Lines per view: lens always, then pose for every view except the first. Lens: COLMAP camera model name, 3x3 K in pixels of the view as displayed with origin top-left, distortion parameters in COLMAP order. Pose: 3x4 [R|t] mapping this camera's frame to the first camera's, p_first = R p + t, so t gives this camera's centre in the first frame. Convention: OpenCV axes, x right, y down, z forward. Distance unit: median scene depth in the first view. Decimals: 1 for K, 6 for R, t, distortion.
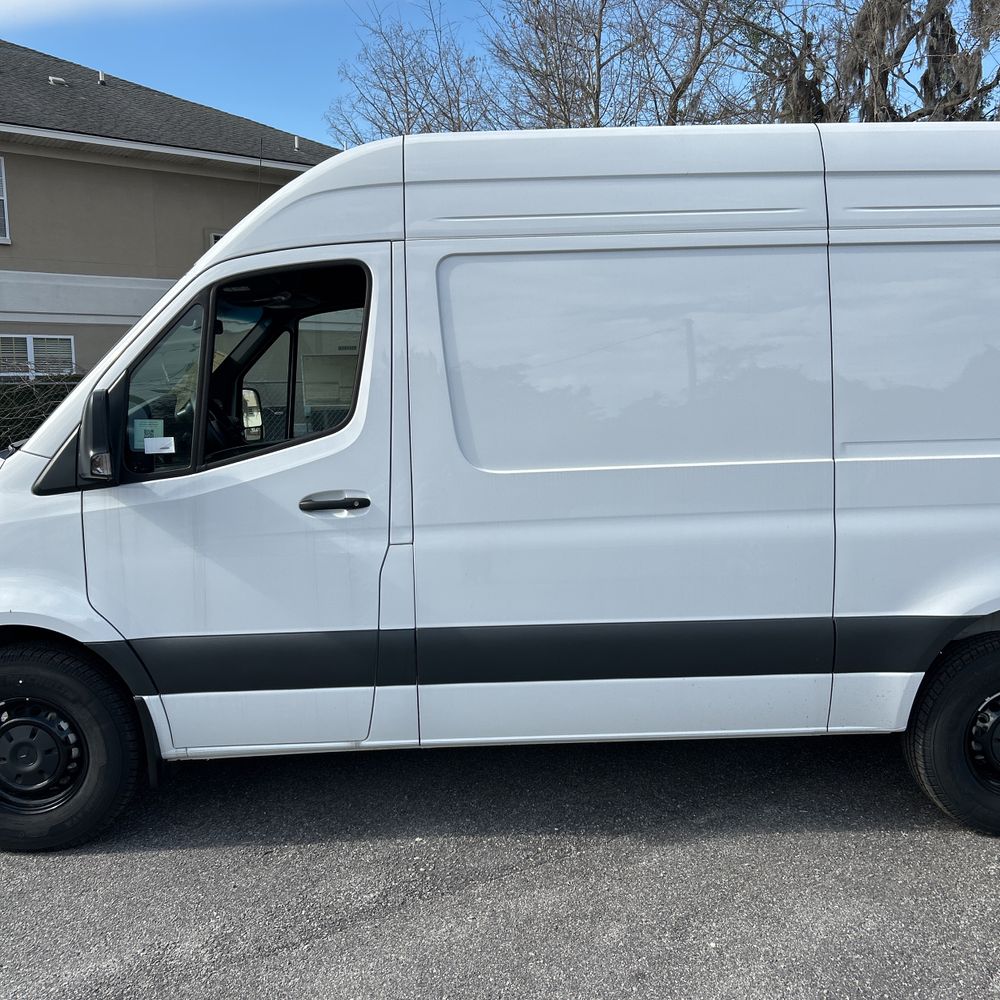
lens RADIAL K [[1009.7, 0, 495.2], [0, 1009.7, 476.1], [0, 0, 1]] dist [0.021308, 0.000000]
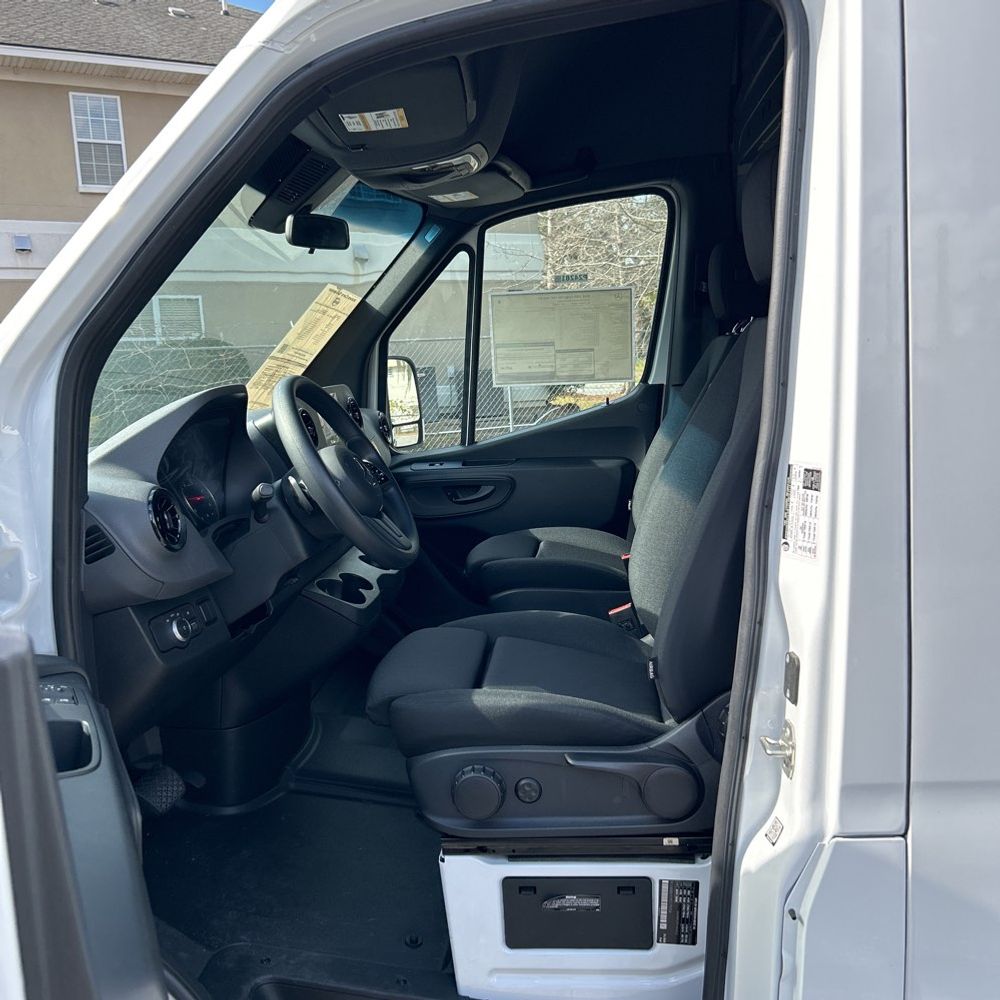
lens RADIAL K [[1009.7, 0, 497.1], [0, 1009.7, 506.6], [0, 0, 1]] dist [0.021308, 0.000000]
pose [[0.991091, -0.002471, -0.133165, -0.167773], [0.012316, 0.997244, 0.073158, -0.064968], [0.132617, -0.074146, 0.988390, 0.650302]]
